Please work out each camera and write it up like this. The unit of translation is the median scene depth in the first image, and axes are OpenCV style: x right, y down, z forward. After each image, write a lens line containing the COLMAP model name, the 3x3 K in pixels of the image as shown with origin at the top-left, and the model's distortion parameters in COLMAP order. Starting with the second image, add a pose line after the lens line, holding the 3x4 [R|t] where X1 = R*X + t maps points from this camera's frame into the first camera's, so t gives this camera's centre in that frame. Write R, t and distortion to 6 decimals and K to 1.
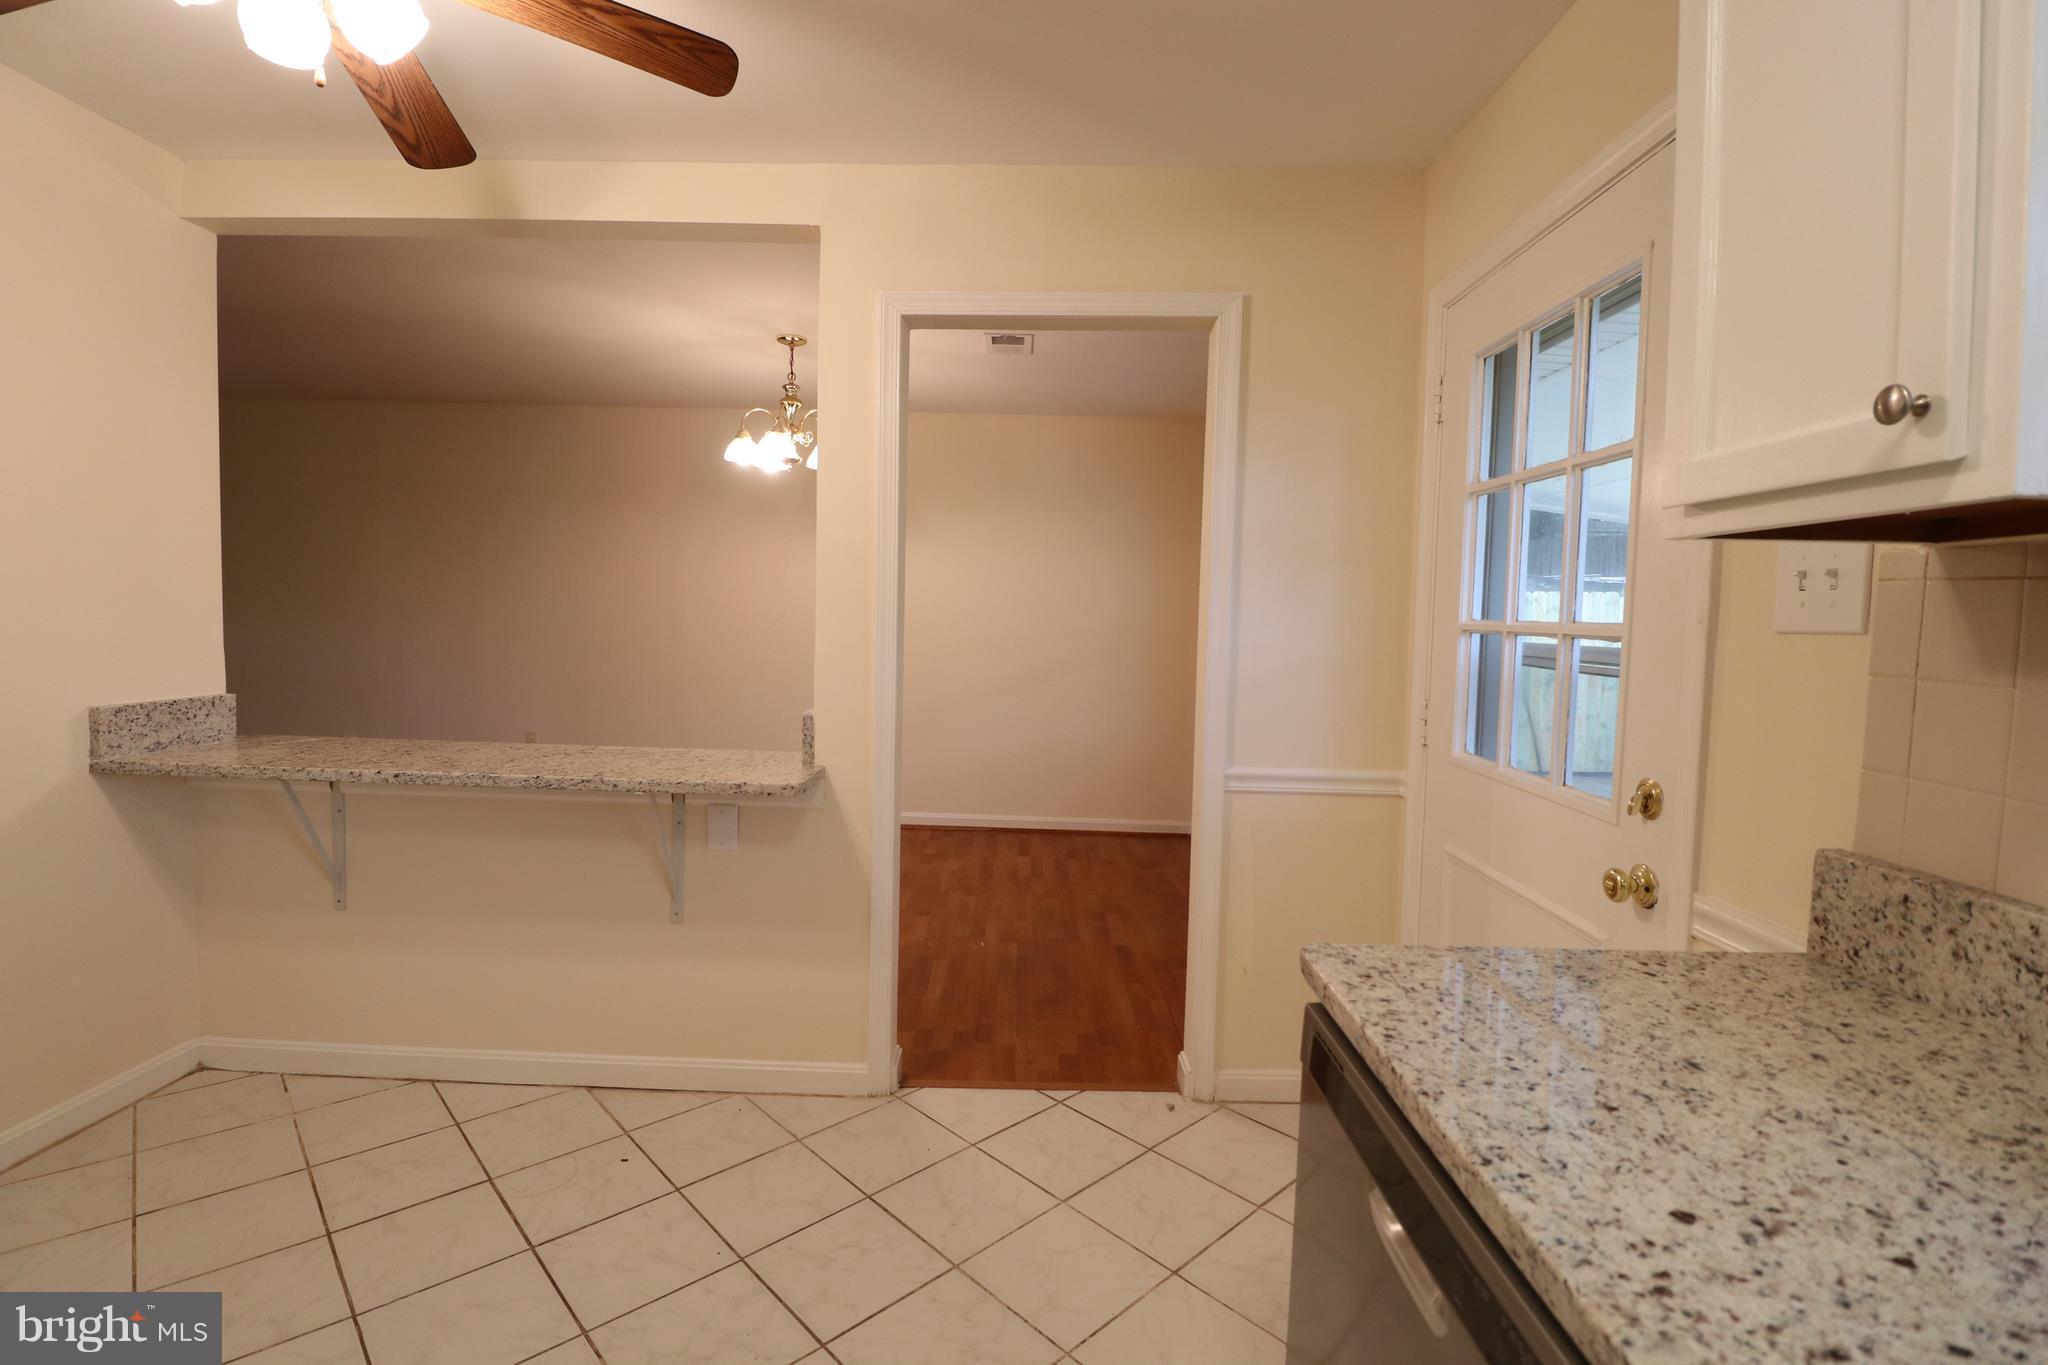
lens RADIAL K [[941.1, 0, 1016.9], [0, 941.1, 670.2], [0, 0, 1]] dist [0.000569, -0.014672]
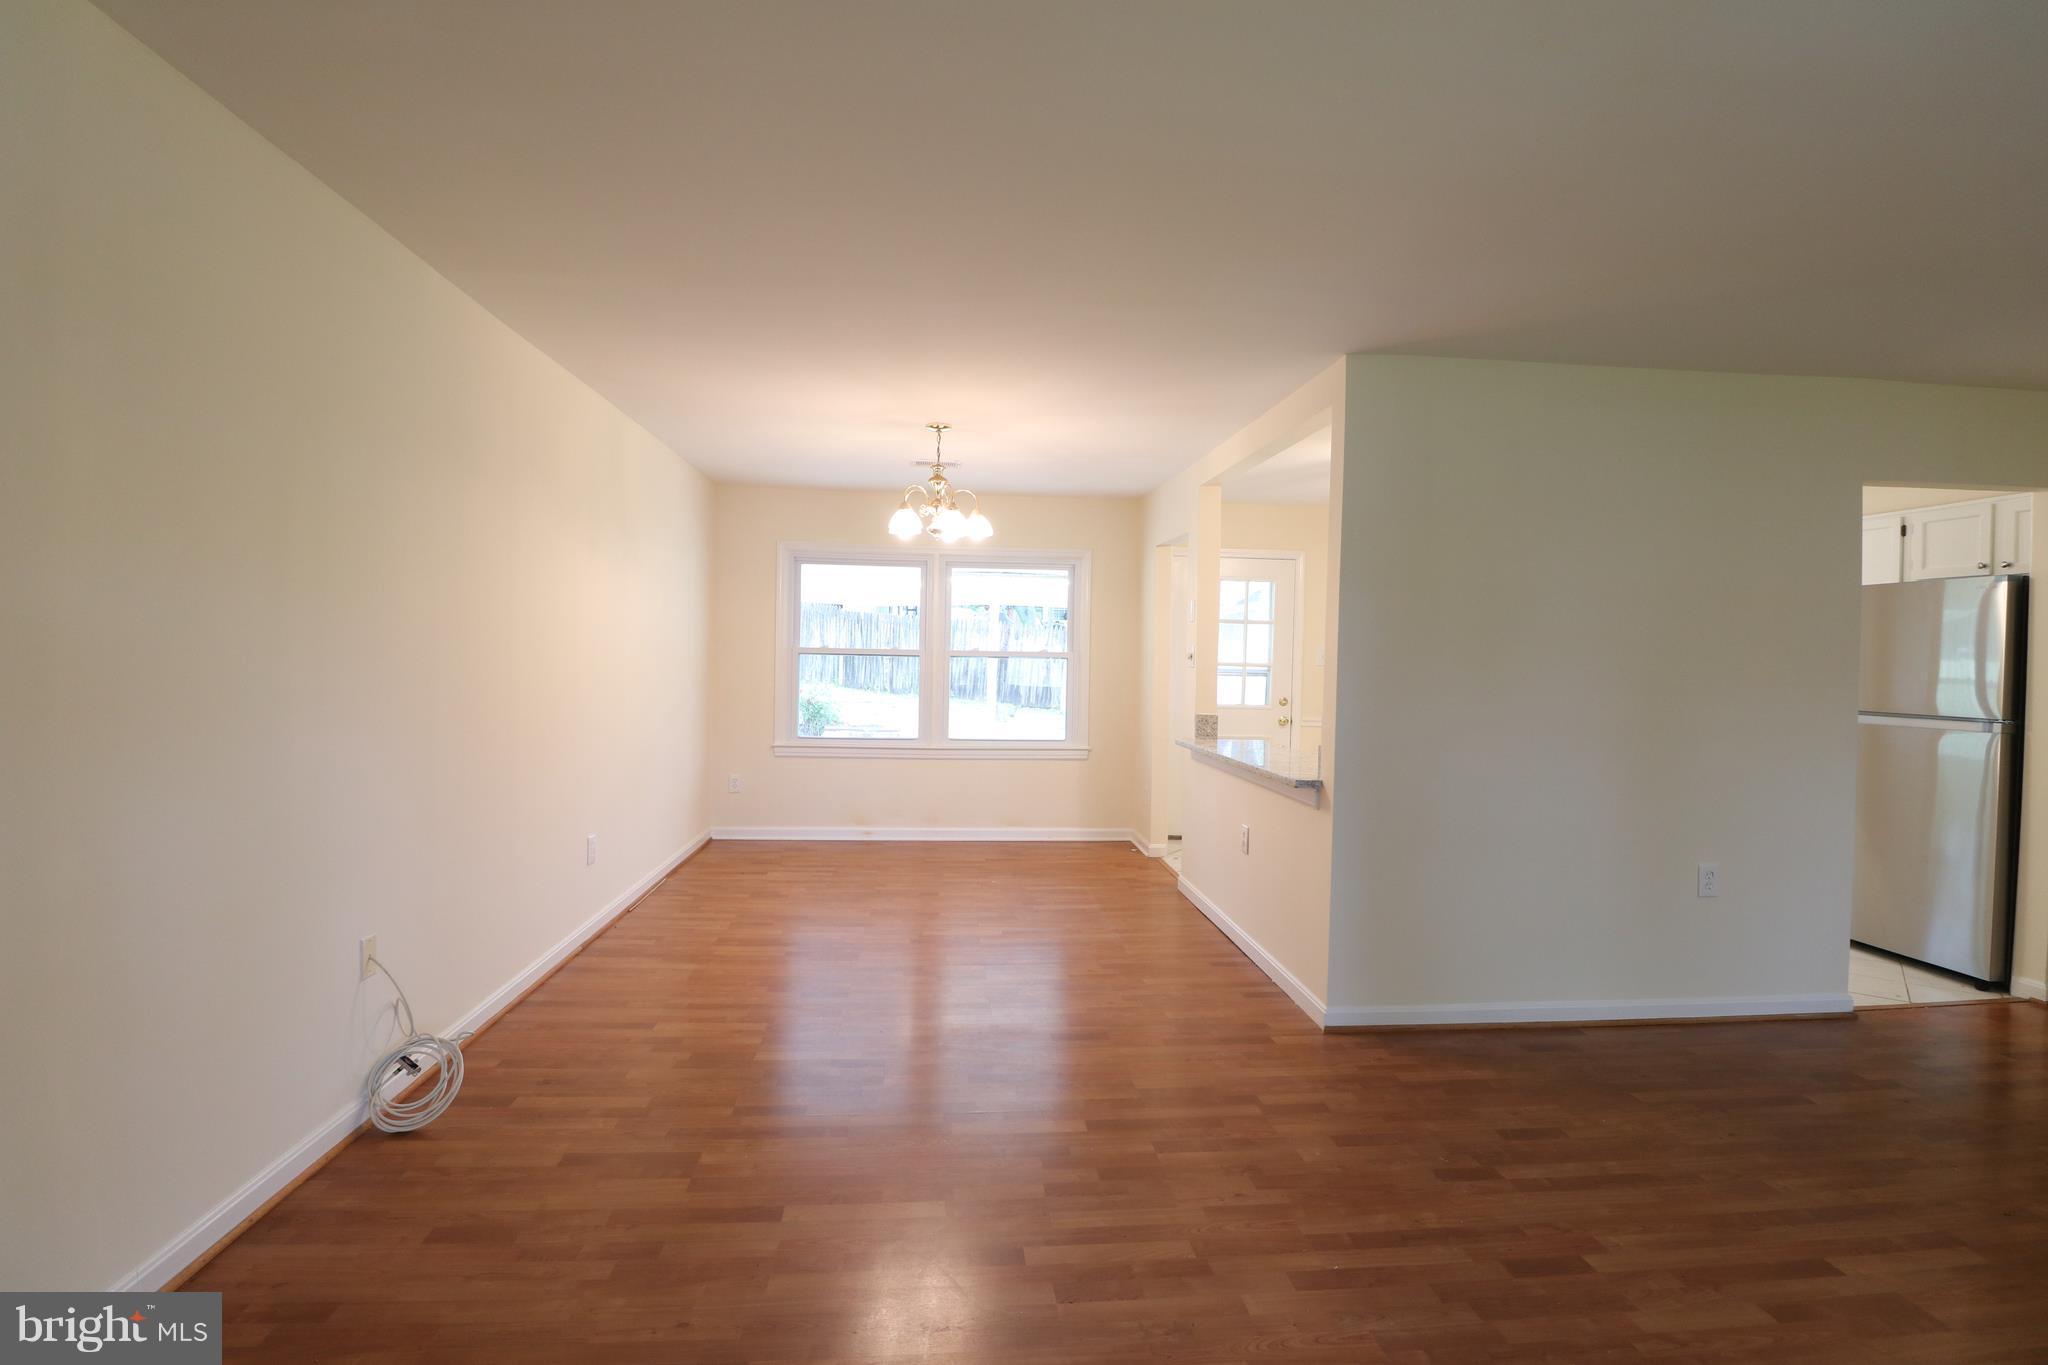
lens RADIAL K [[941.1, 0, 1016.9], [0, 941.1, 670.2], [0, 0, 1]] dist [0.000569, -0.014672]
pose [[-0.101978, -0.045377, 0.993751, -5.203993], [0.033603, 0.998232, 0.049029, -0.394547], [-0.994219, 0.038393, -0.100273, 3.808623]]
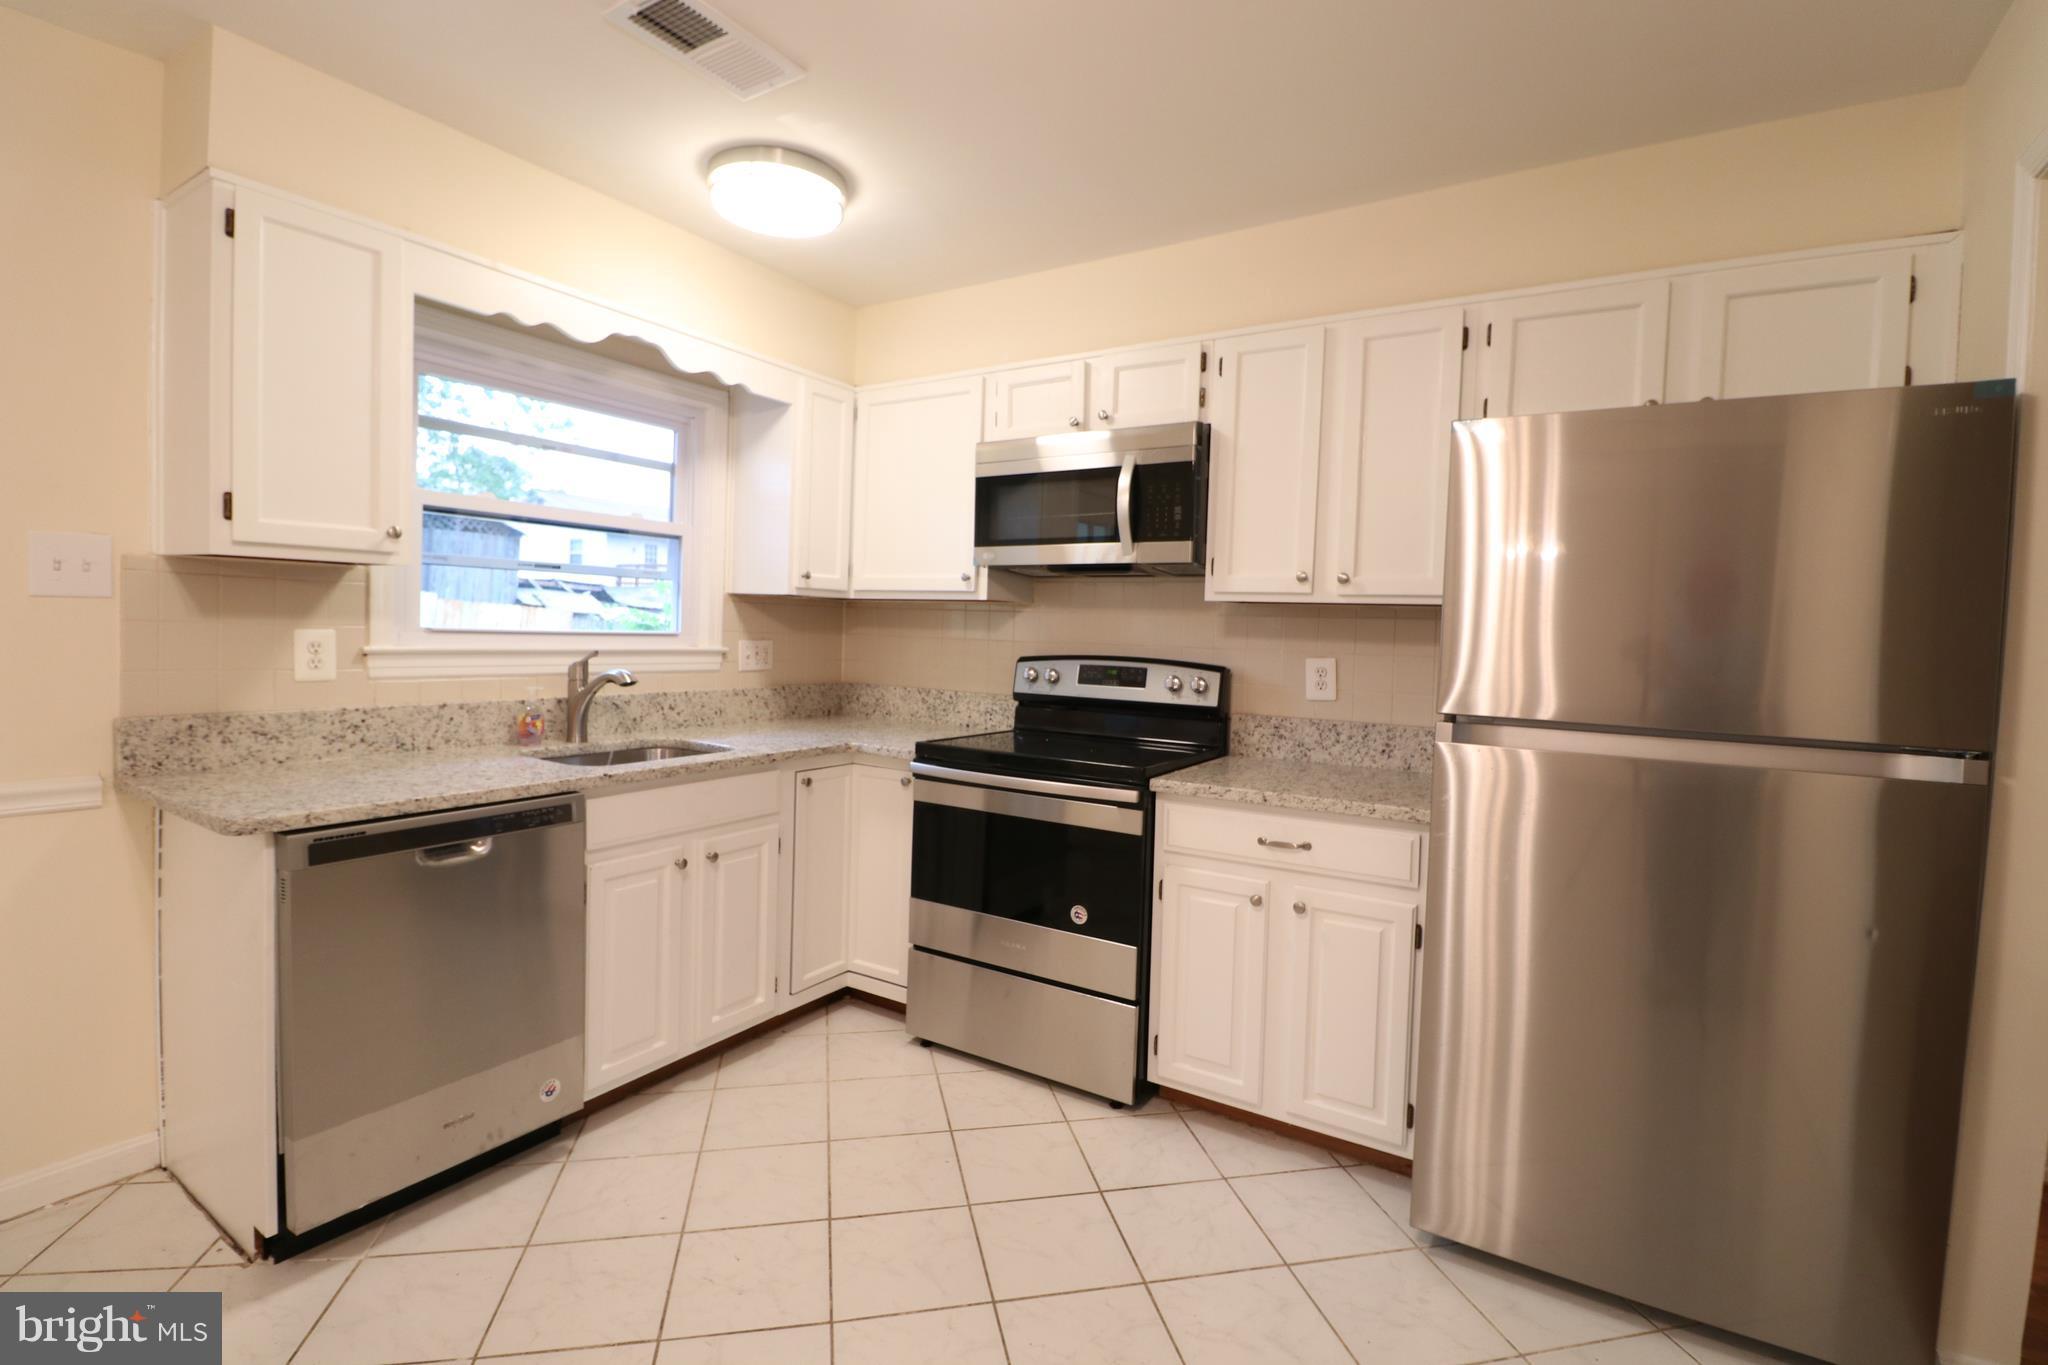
lens RADIAL K [[941.1, 0, 1016.9], [0, 941.1, 670.2], [0, 0, 1]] dist [0.000569, -0.014672]
pose [[-0.850928, -0.079560, 0.519222, -1.573080], [-0.025560, 0.993564, 0.110354, -0.146546], [-0.524660, 0.080632, -0.847484, 1.656826]]
